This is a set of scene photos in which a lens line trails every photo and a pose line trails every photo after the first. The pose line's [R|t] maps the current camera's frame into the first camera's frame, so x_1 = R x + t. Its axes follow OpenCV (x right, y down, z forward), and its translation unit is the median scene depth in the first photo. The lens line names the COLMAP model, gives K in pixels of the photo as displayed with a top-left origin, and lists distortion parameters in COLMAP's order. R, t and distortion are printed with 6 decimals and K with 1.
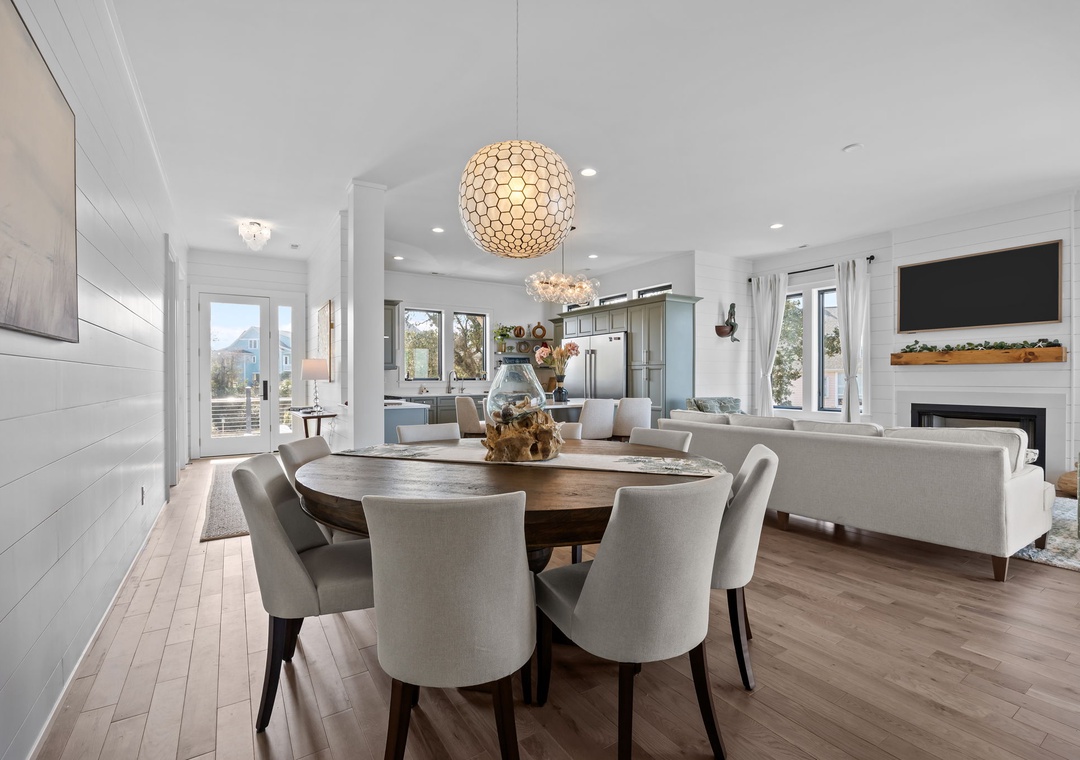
lens RADIAL K [[482.5, 0, 539.0], [0, 482.5, 375.7], [0, 0, 1]] dist [-0.000054, -0.000057]
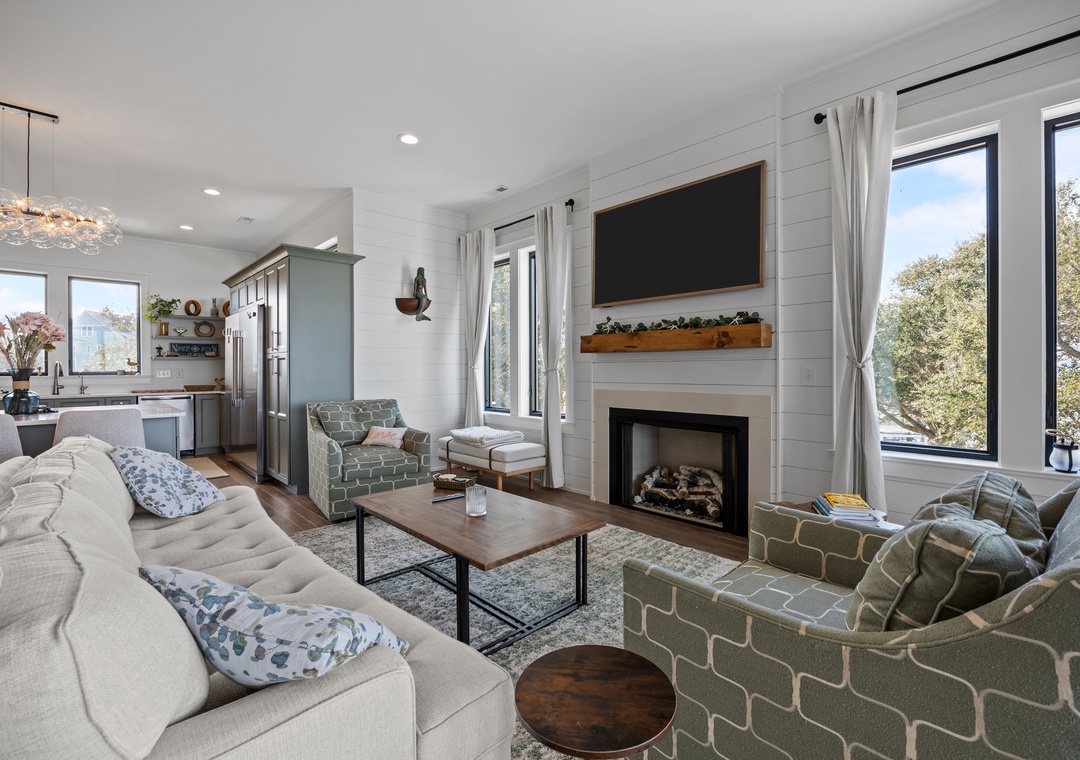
lens RADIAL K [[482.5, 0, 509.7], [0, 482.5, 367.8], [0, 0, 1]] dist [-0.000054, -0.000057]
pose [[0.986626, -0.002670, 0.162979, 0.444513], [0.002428, 0.999996, 0.001682, -0.001518], [-0.162982, -0.001264, 0.986628, 0.286119]]
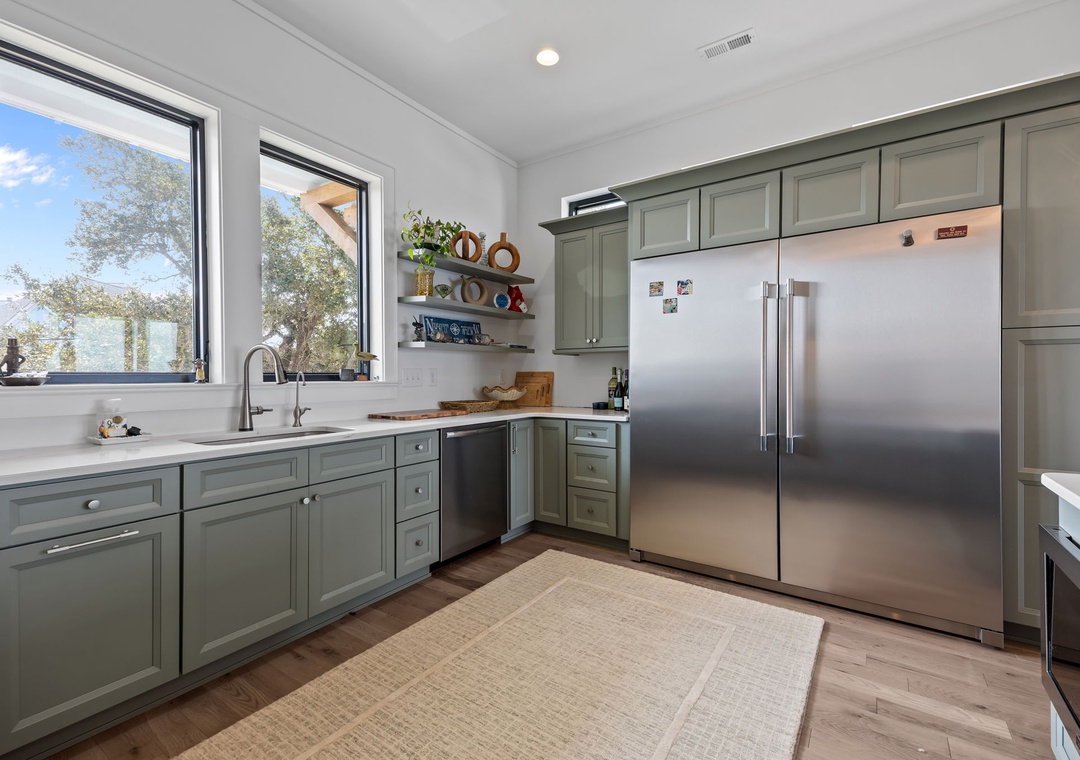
lens RADIAL K [[482.5, 0, 546.5], [0, 482.5, 379.9], [0, 0, 1]] dist [-0.000054, -0.000057]
pose [[0.916040, -0.000021, 0.401086, -0.184875], [-0.003409, 0.999963, 0.007840, 0.008239], [-0.401072, -0.008549, 0.916007, 0.912912]]
